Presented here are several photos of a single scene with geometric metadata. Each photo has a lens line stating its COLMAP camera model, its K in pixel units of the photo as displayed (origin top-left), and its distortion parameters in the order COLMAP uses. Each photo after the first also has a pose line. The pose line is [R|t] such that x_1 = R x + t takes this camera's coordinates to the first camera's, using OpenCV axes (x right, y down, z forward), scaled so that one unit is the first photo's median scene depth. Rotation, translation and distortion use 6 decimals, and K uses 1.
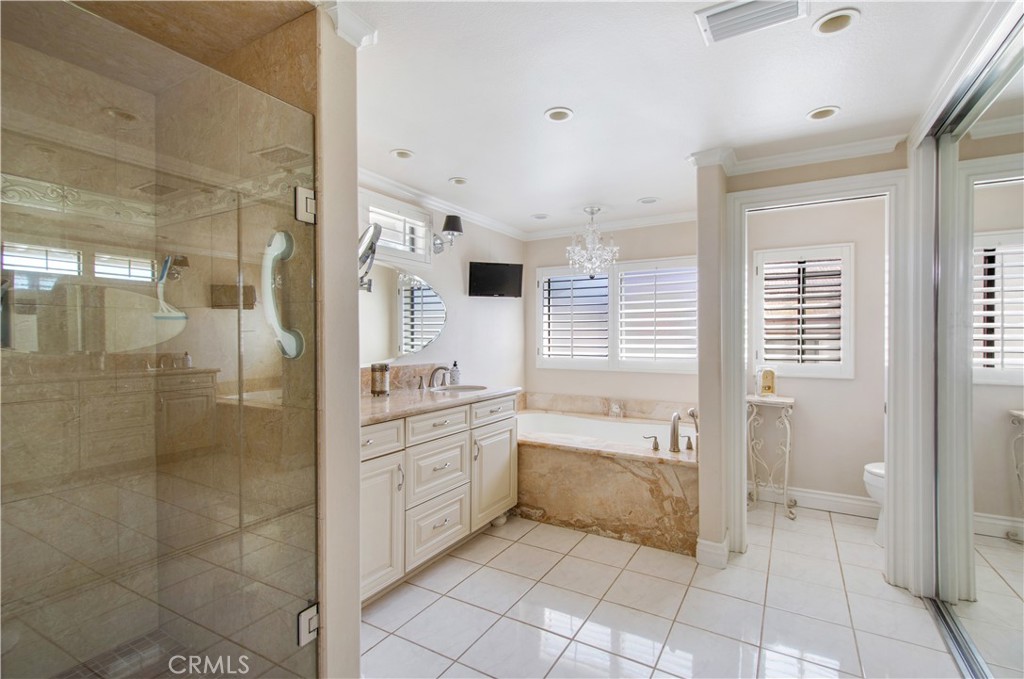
lens RADIAL K [[453.0, 0, 528.0], [0, 453.0, 338.1], [0, 0, 1]] dist [-0.001453, -0.000170]
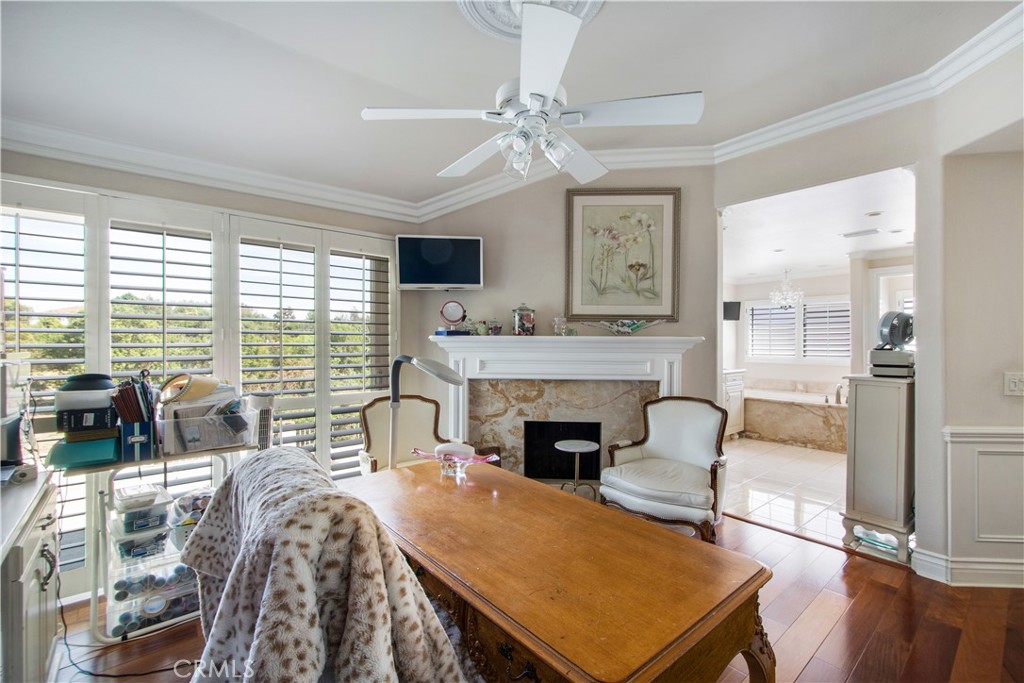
lens RADIAL K [[453.0, 0, 528.0], [0, 453.0, 340.1], [0, 0, 1]] dist [-0.001453, -0.000170]
pose [[0.947015, 0.003216, -0.321173, -0.297093], [-0.006693, 0.999930, -0.009722, 0.009282], [0.321119, 0.011357, 0.946971, -1.209209]]
